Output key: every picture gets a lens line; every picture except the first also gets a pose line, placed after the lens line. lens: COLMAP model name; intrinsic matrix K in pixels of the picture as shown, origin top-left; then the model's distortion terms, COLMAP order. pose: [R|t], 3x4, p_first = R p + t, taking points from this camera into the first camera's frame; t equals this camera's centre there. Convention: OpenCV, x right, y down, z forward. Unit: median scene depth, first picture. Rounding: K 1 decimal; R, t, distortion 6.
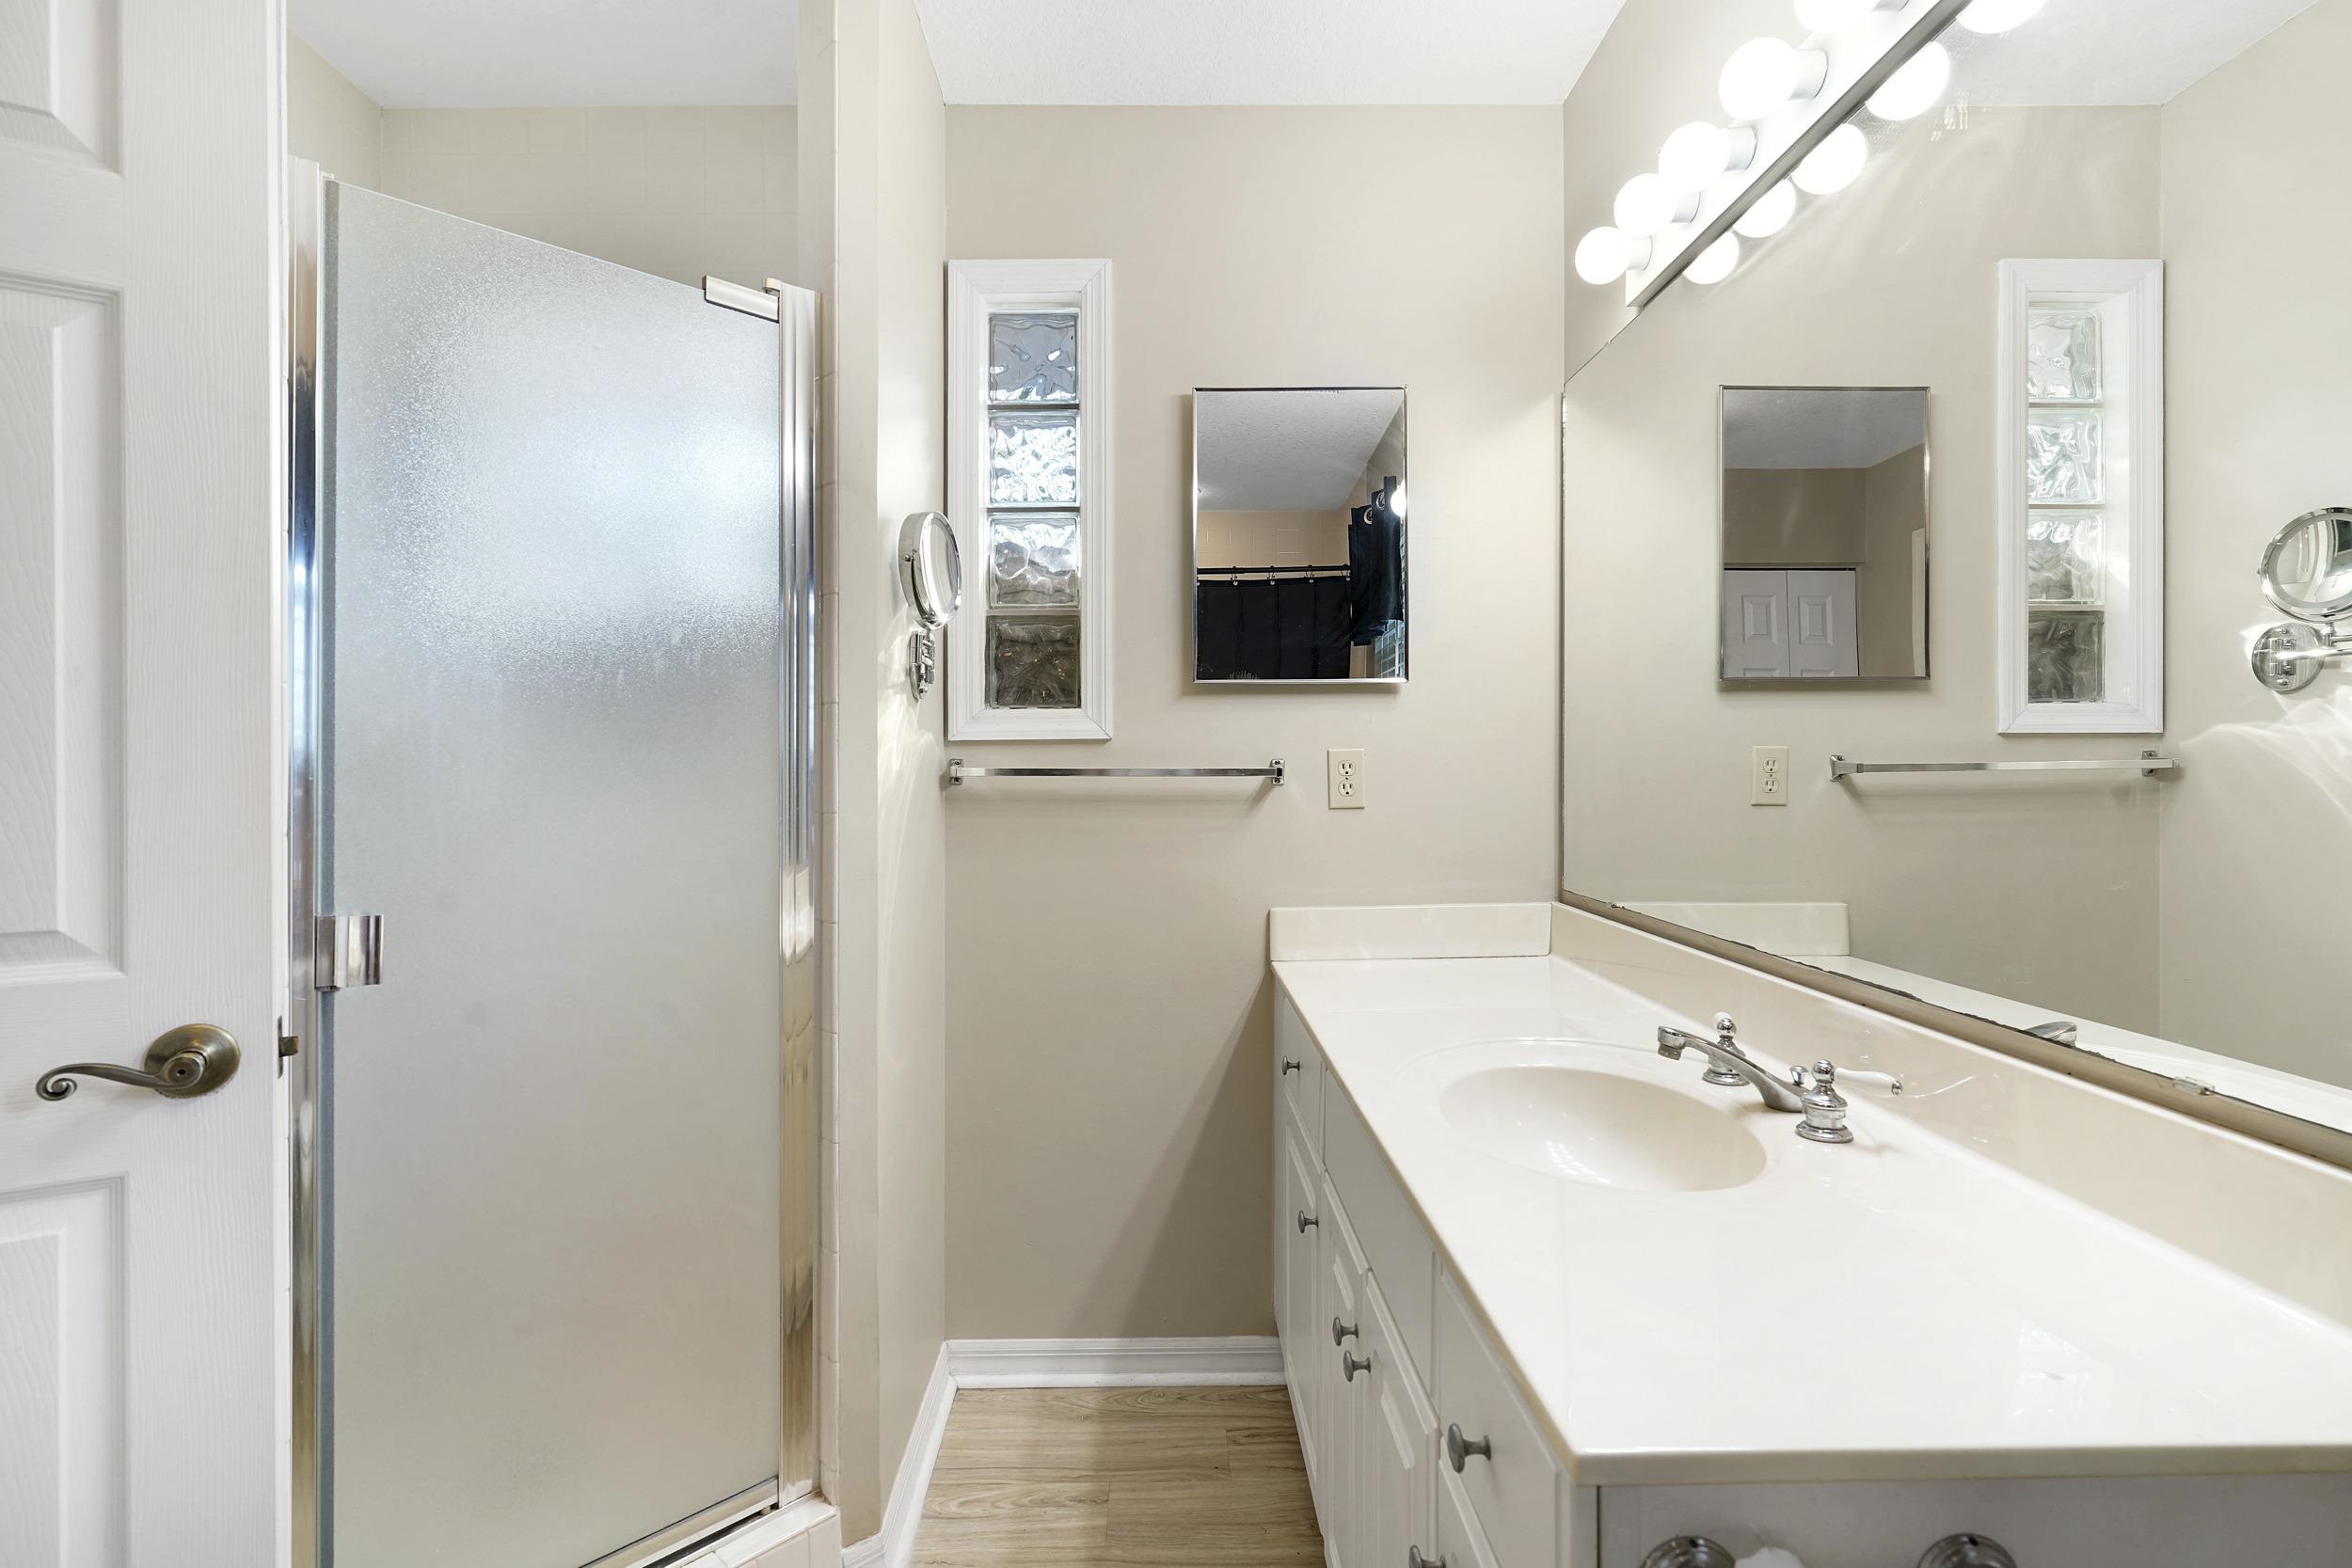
lens RADIAL K [[1111.1, 0, 1176.0], [0, 1111.1, 784.0], [0, 0, 1]] dist [-0.000406, 0.000025]
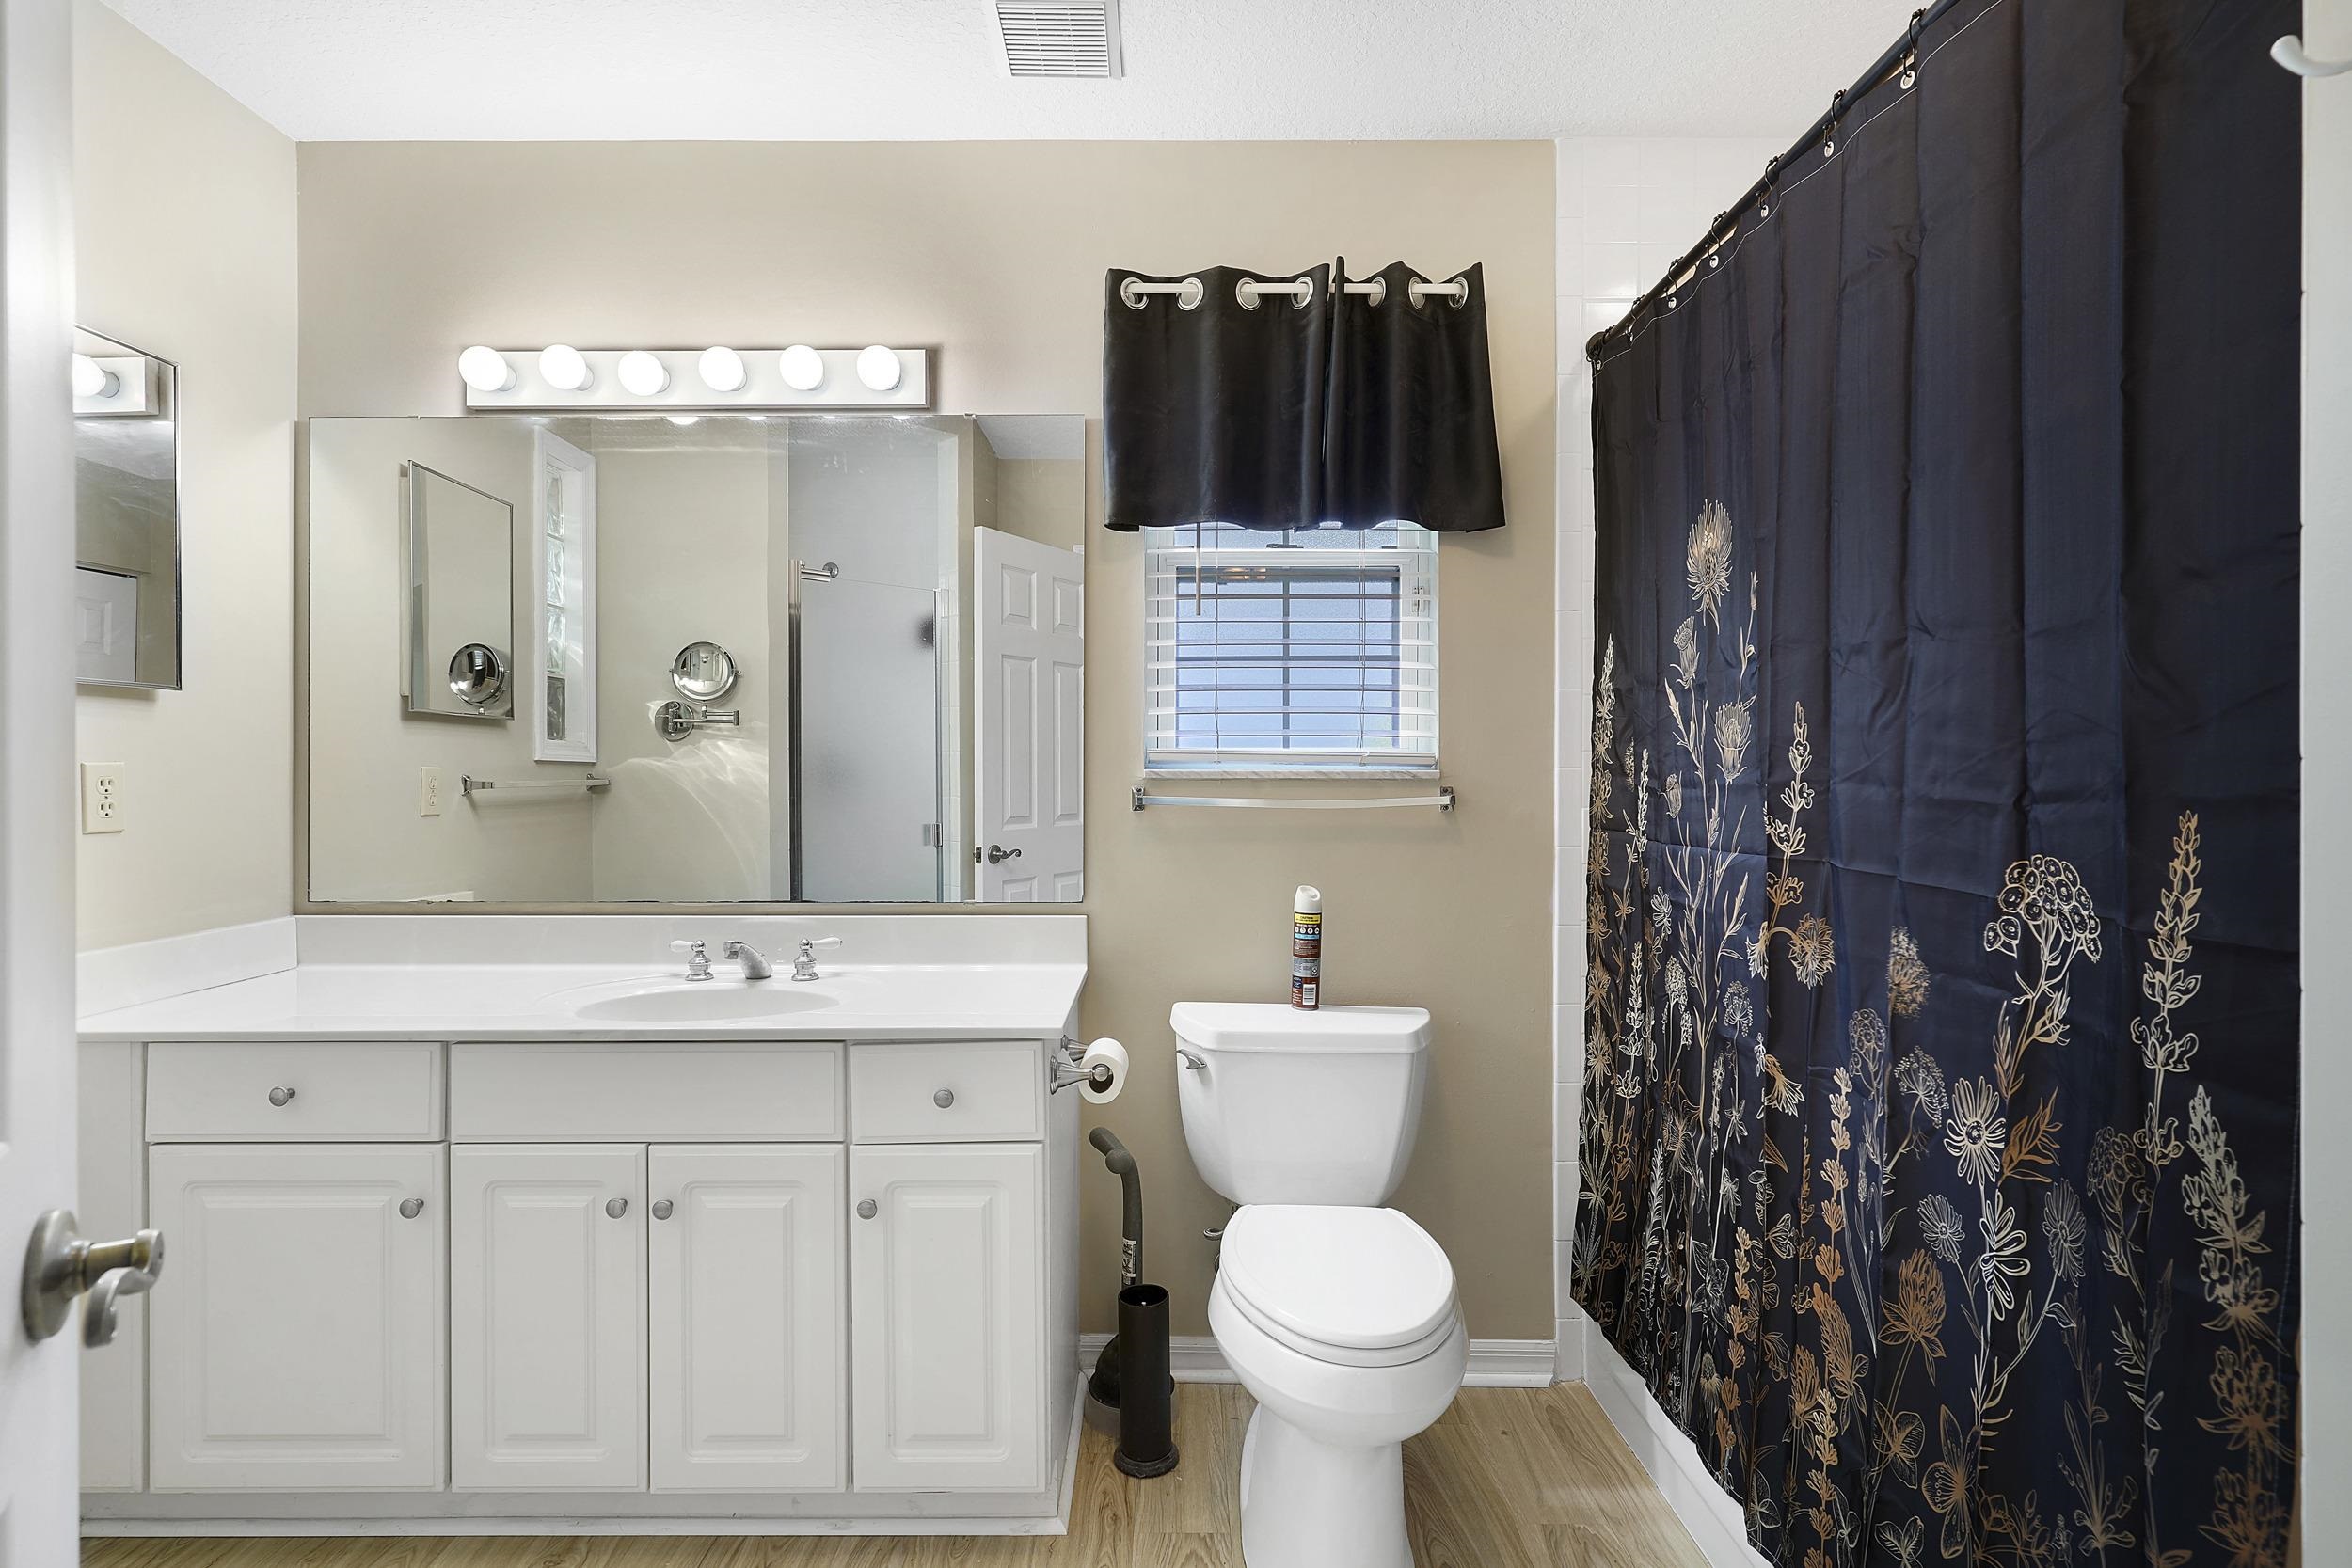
lens RADIAL K [[1141.5, 0, 1176.0], [0, 1141.5, 784.0], [0, 0, 1]] dist [0.000867, 0.000917]
pose [[0.015347, 0.000706, 0.999882, -0.697343], [0.014018, 0.999901, -0.000921, -0.002866], [-0.999784, 0.014030, 0.015335, 0.171815]]
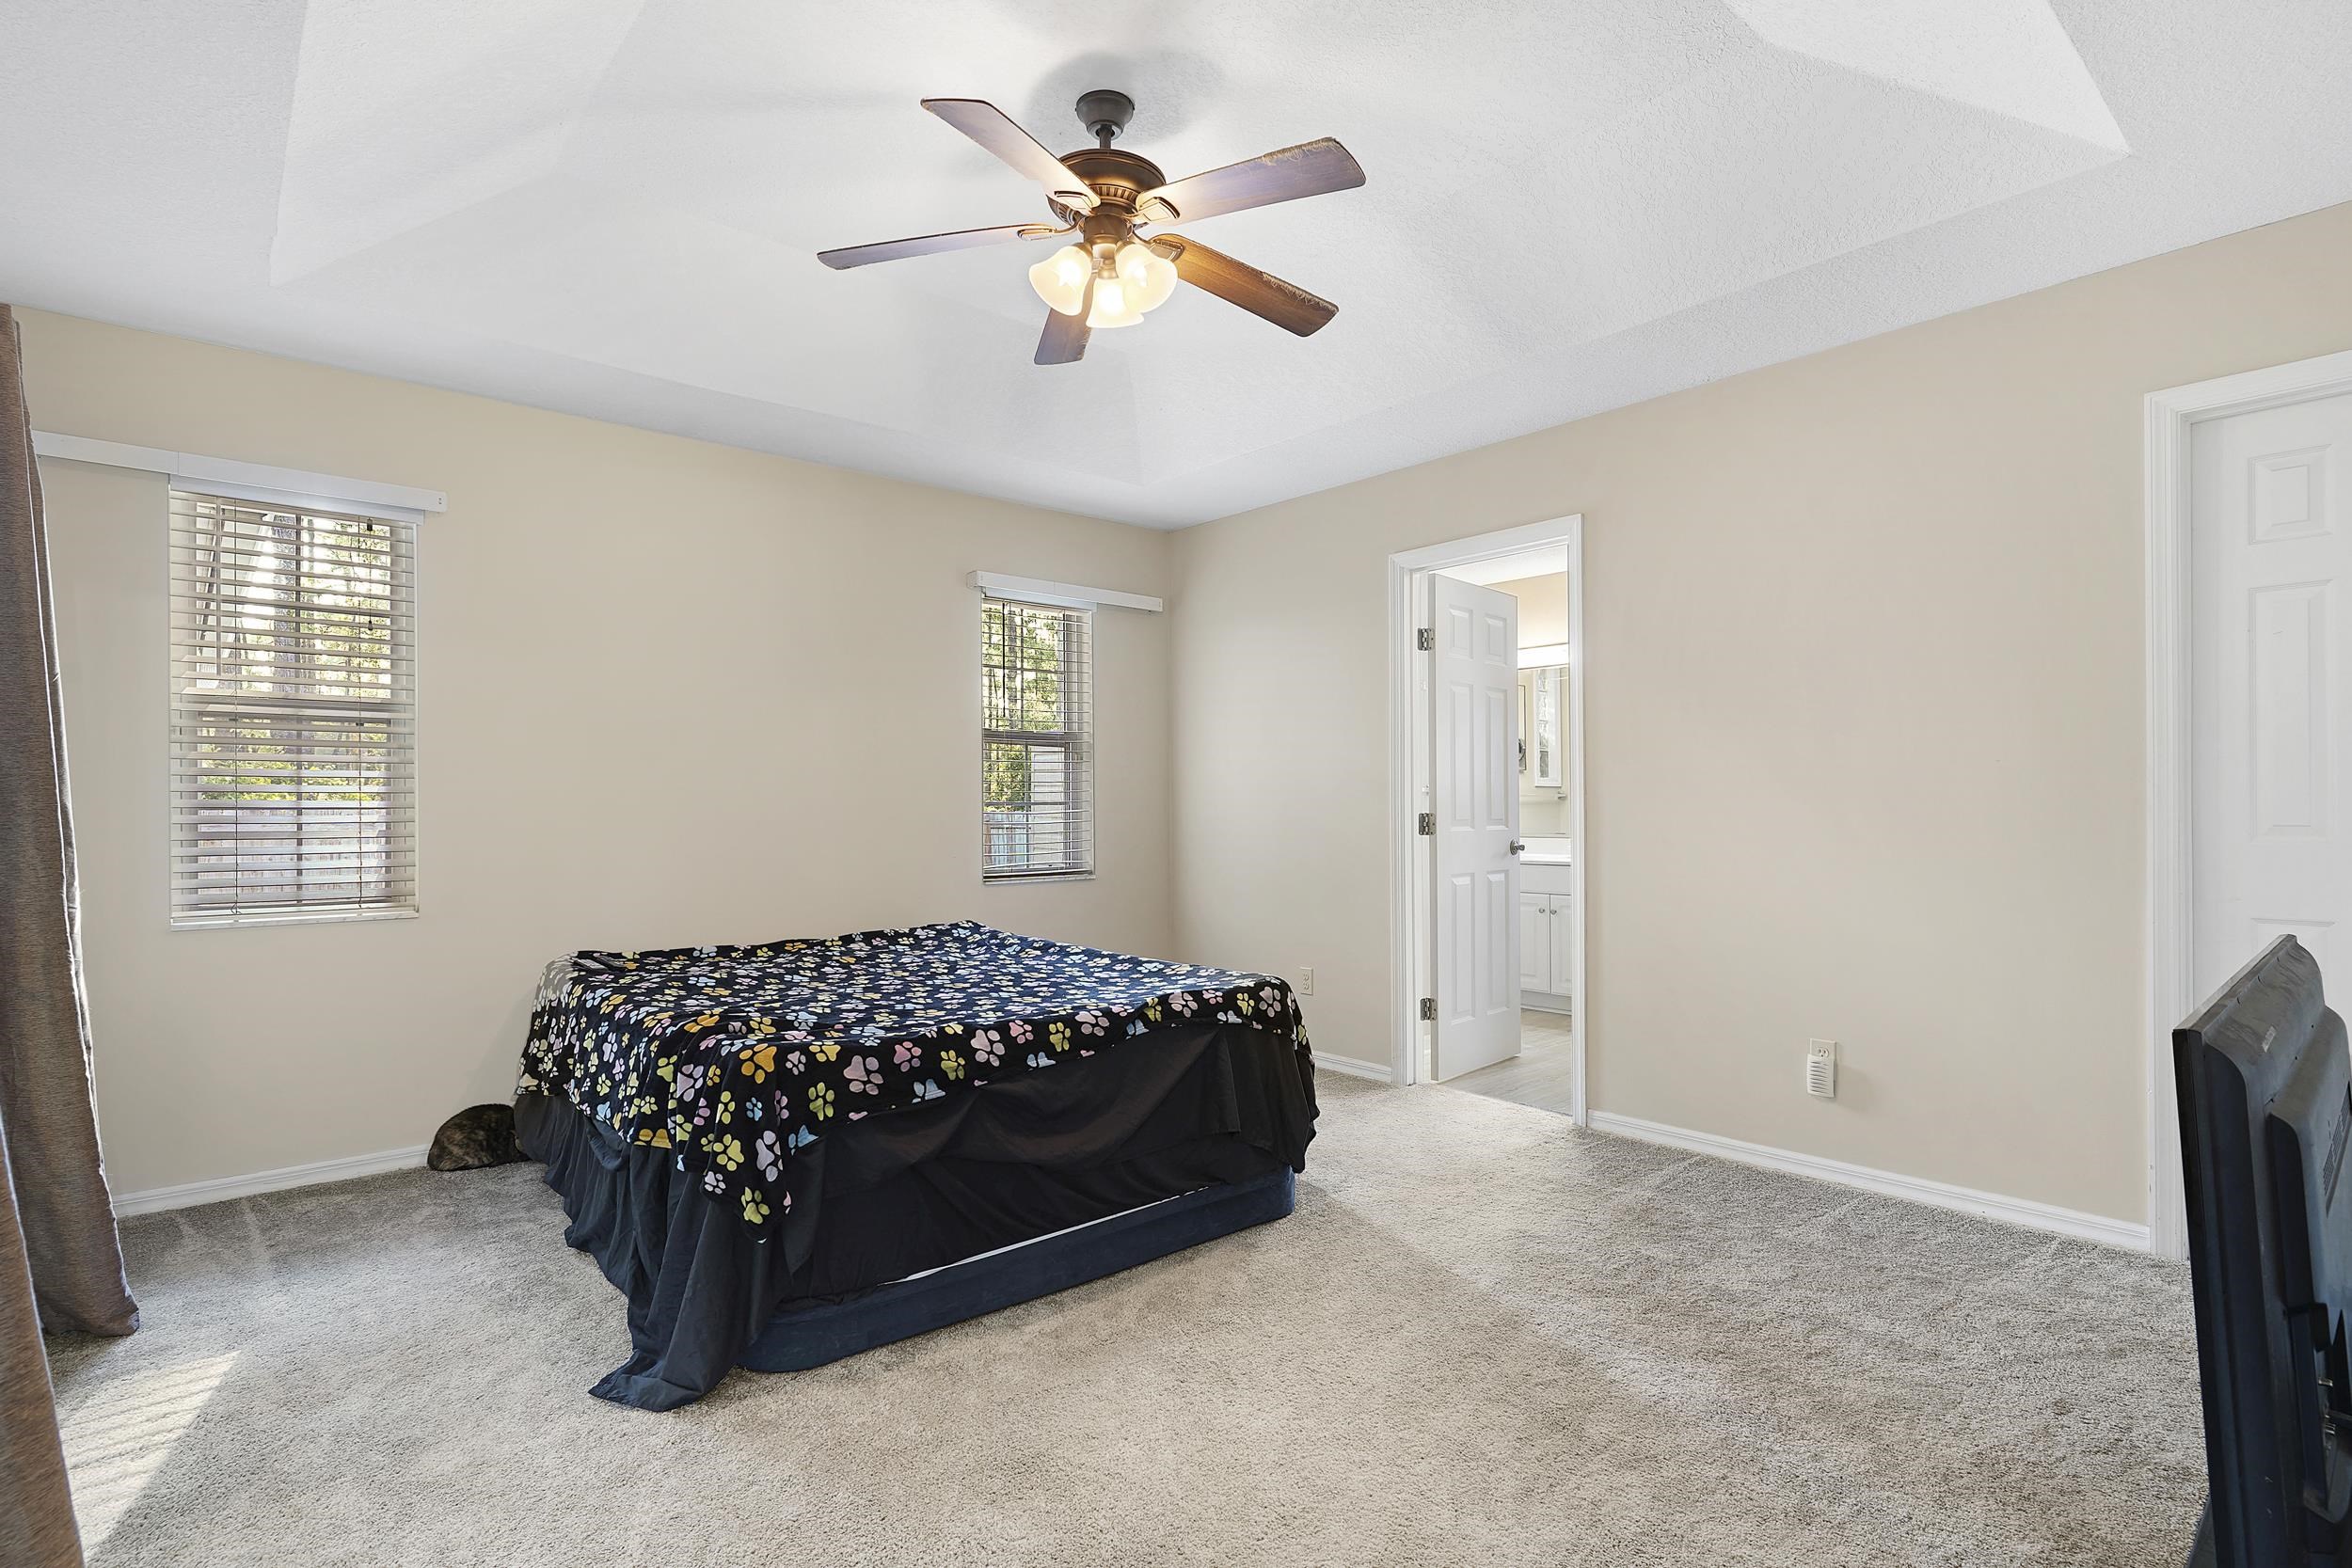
lens RADIAL K [[1141.5, 0, 1176.0], [0, 1141.5, 784.0], [0, 0, 1]] dist [0.000867, 0.000917]
pose [[0.764832, 0.006552, 0.644197, -2.462971], [0.008264, 0.999766, -0.019980, 0.009663], [-0.644177, 0.020605, 0.764599, -1.028244]]
